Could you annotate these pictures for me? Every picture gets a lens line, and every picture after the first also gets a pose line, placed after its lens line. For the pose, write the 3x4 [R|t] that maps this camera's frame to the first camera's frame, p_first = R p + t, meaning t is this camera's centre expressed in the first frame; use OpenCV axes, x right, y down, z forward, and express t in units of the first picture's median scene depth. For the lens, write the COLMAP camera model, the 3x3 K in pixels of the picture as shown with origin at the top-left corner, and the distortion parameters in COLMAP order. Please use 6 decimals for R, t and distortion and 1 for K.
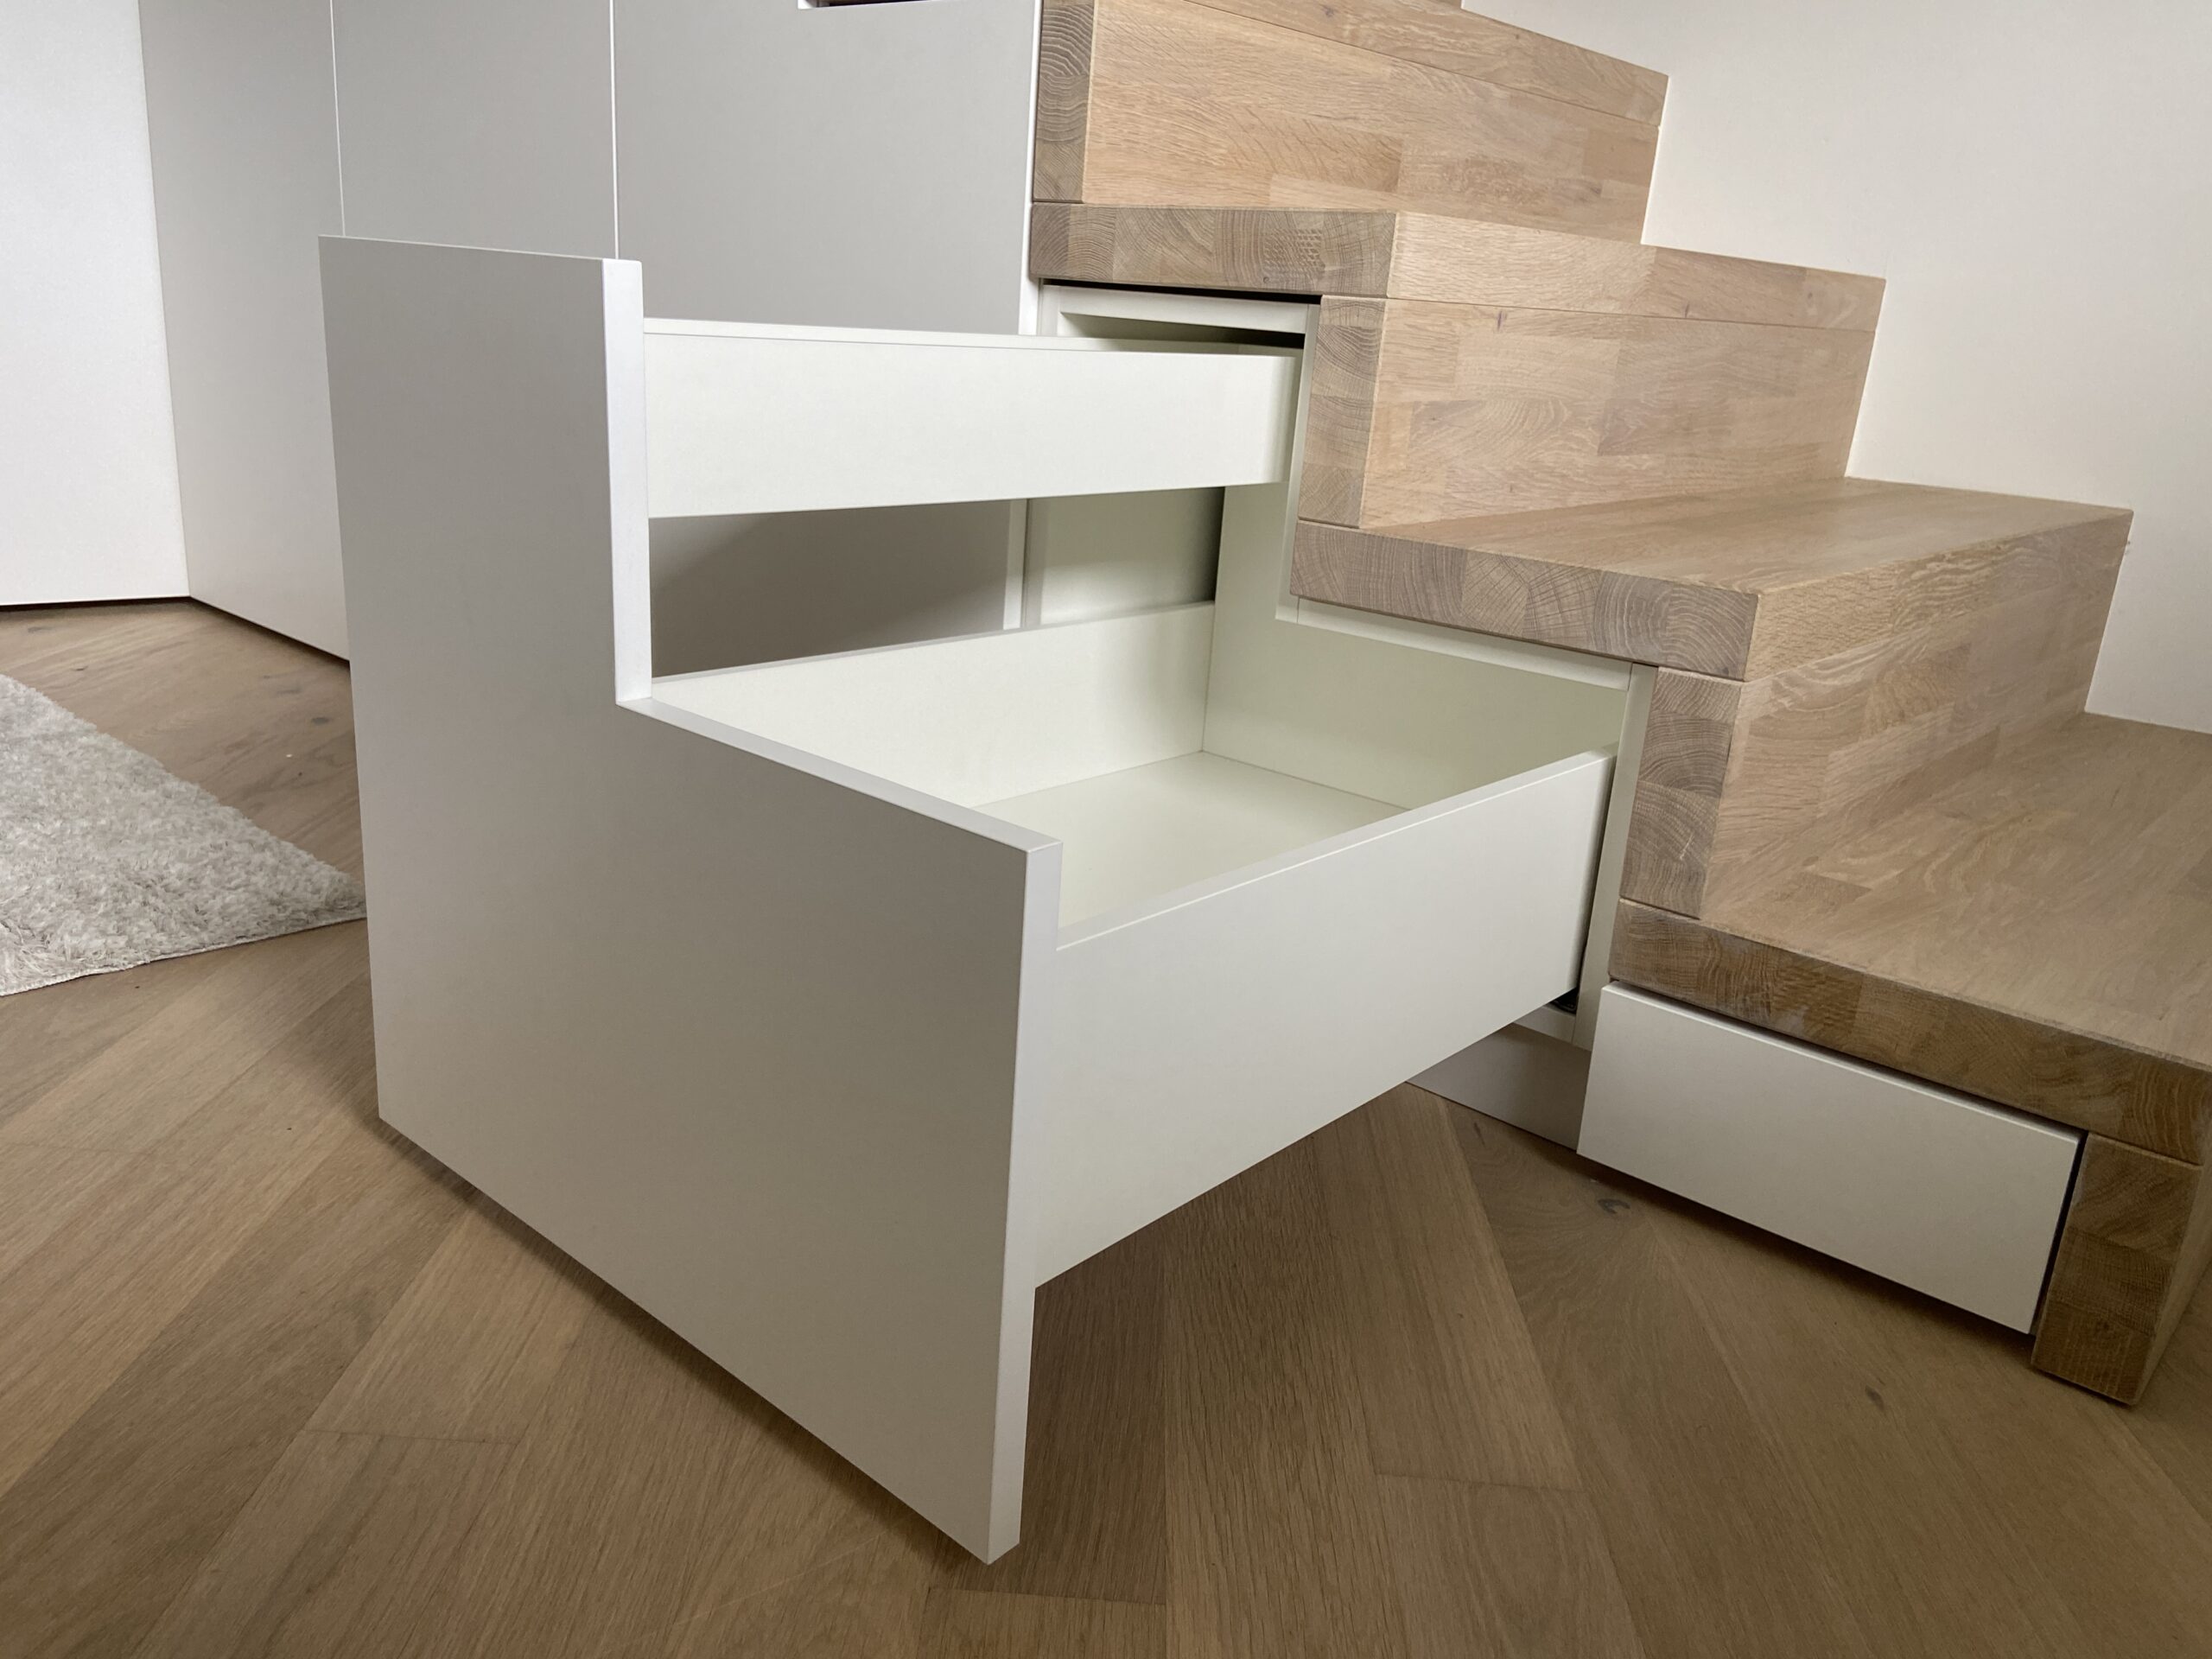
lens RADIAL K [[1681.6, 0, 1090.3], [0, 1681.6, 820.3], [0, 0, 1]] dist [0.078196, -0.061666]
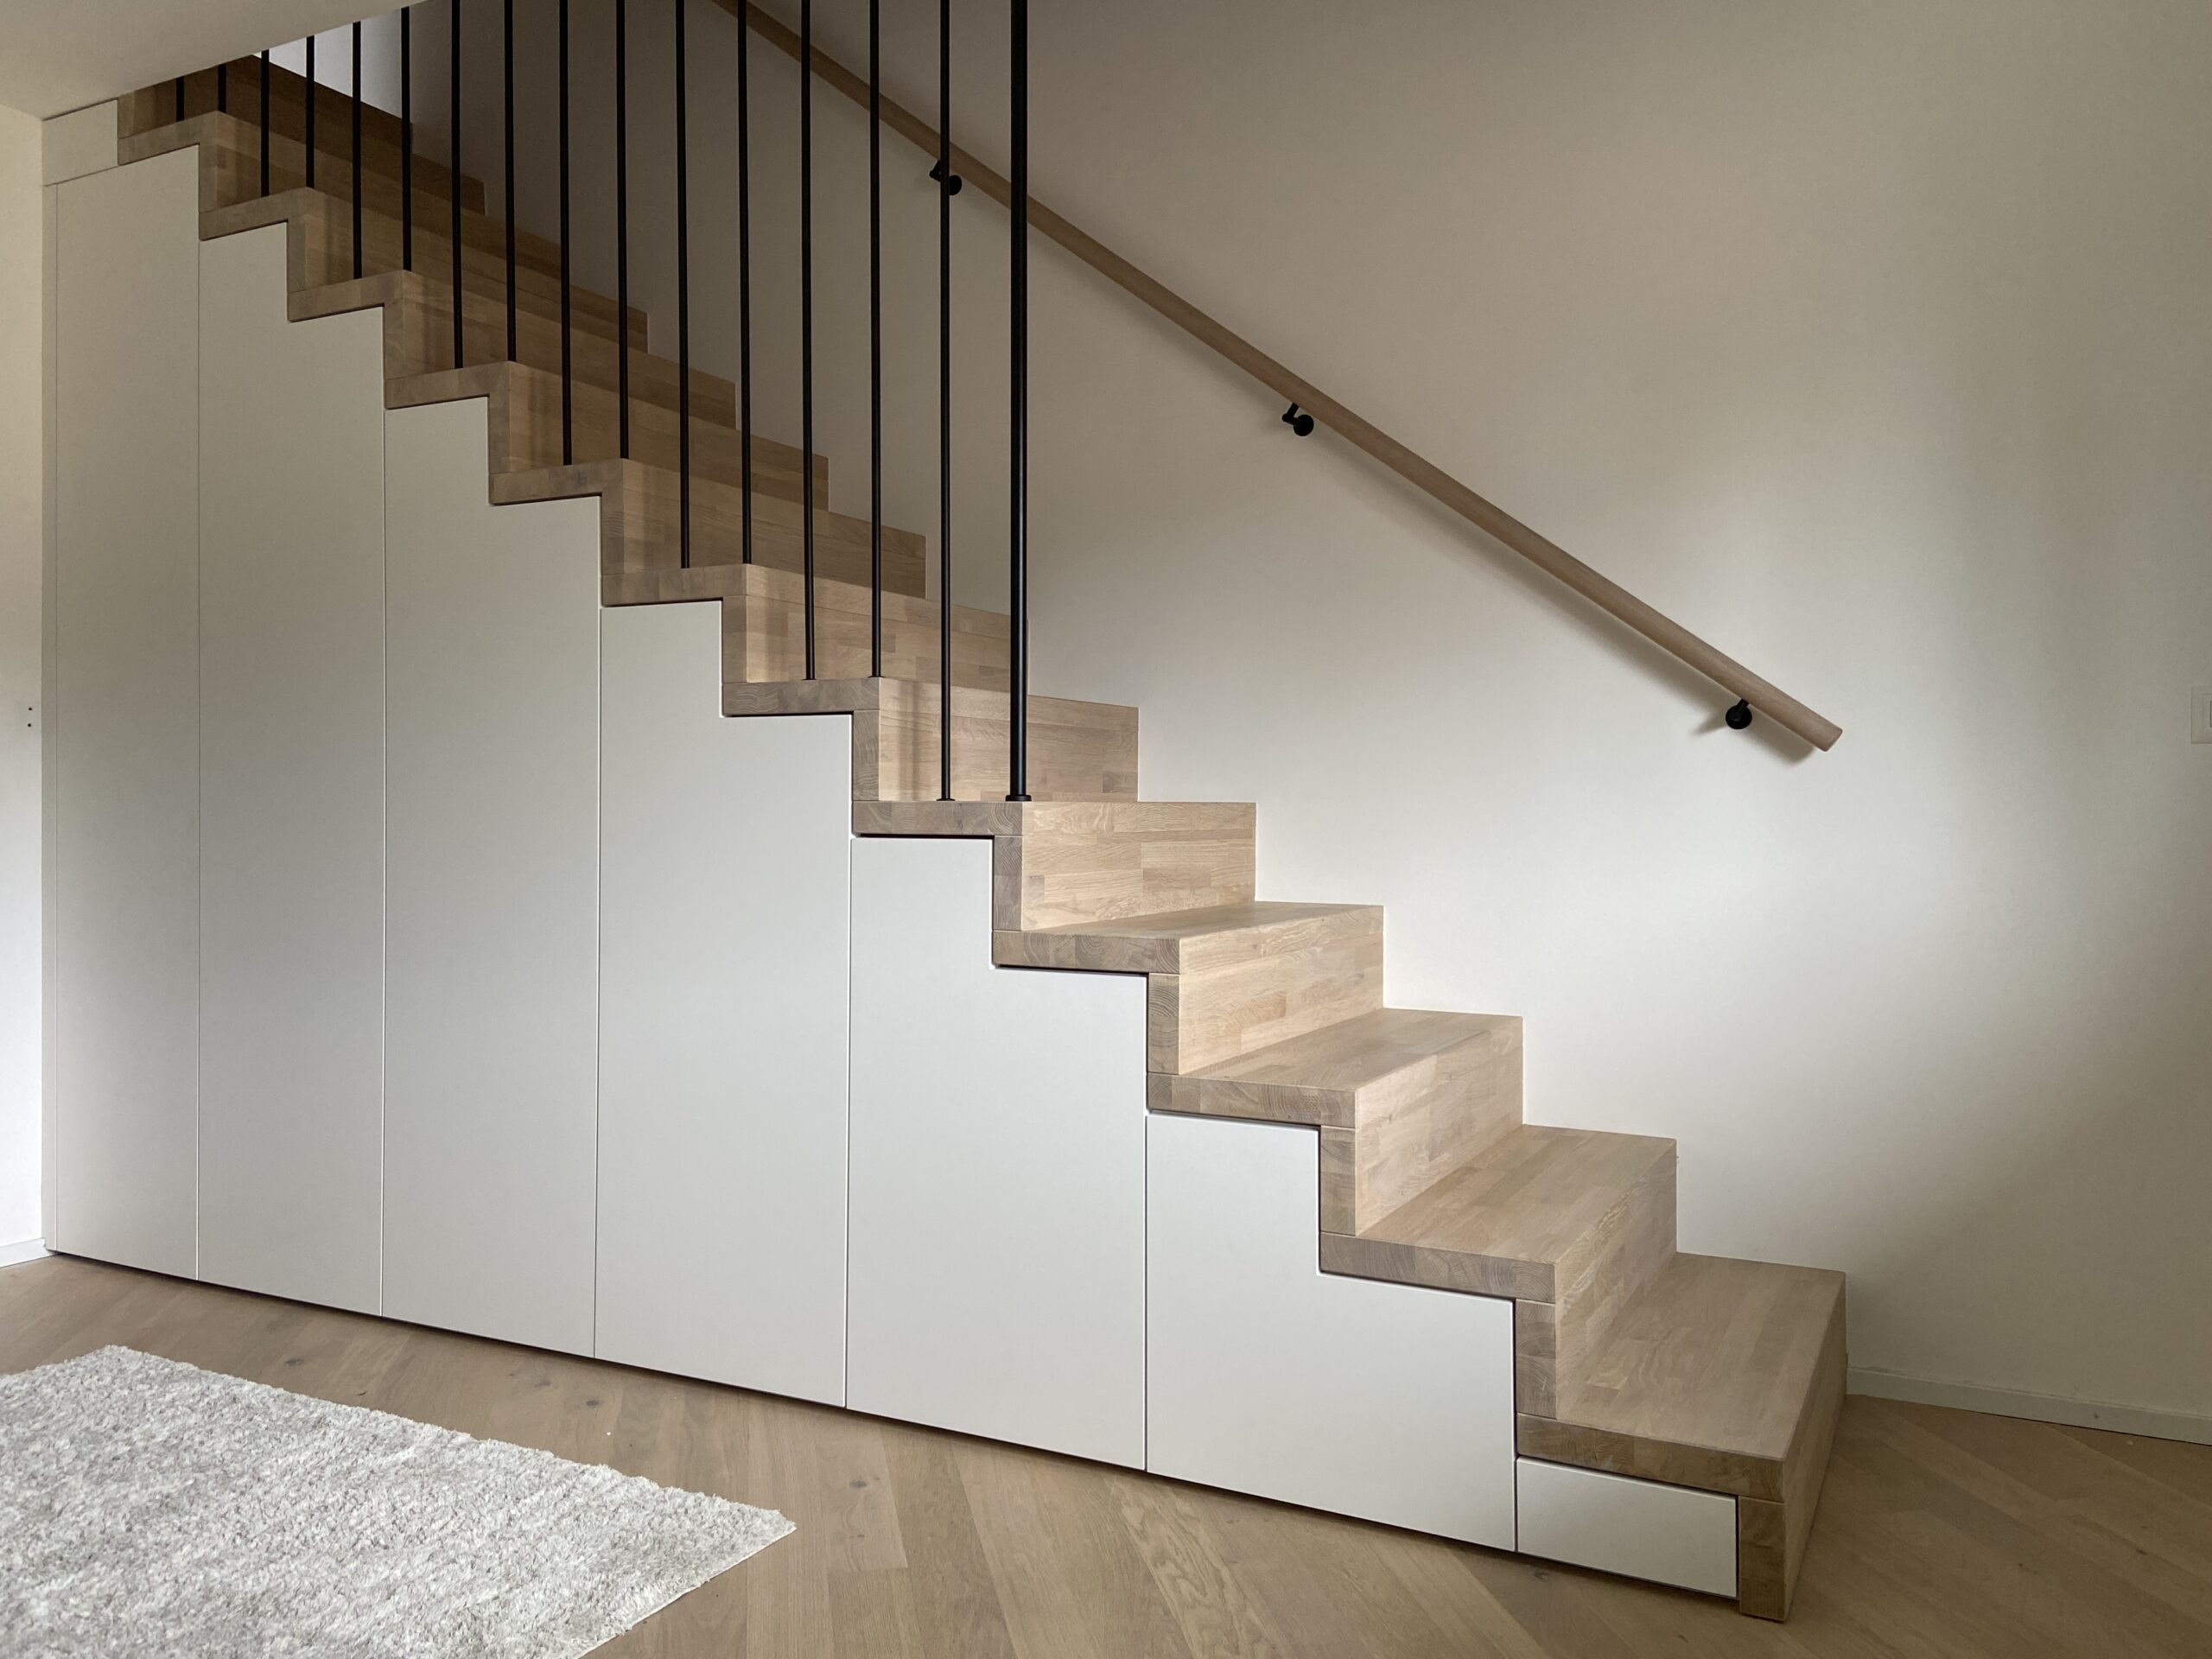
lens RADIAL K [[1681.6, 0, 1113.0], [0, 1681.6, 818.9], [0, 0, 1]] dist [0.078196, -0.061666]
pose [[0.967787, -0.062609, 0.243861, -0.630204], [0.130371, 0.953237, -0.272658, -0.143908], [-0.215386, 0.295667, 0.930693, -1.052236]]
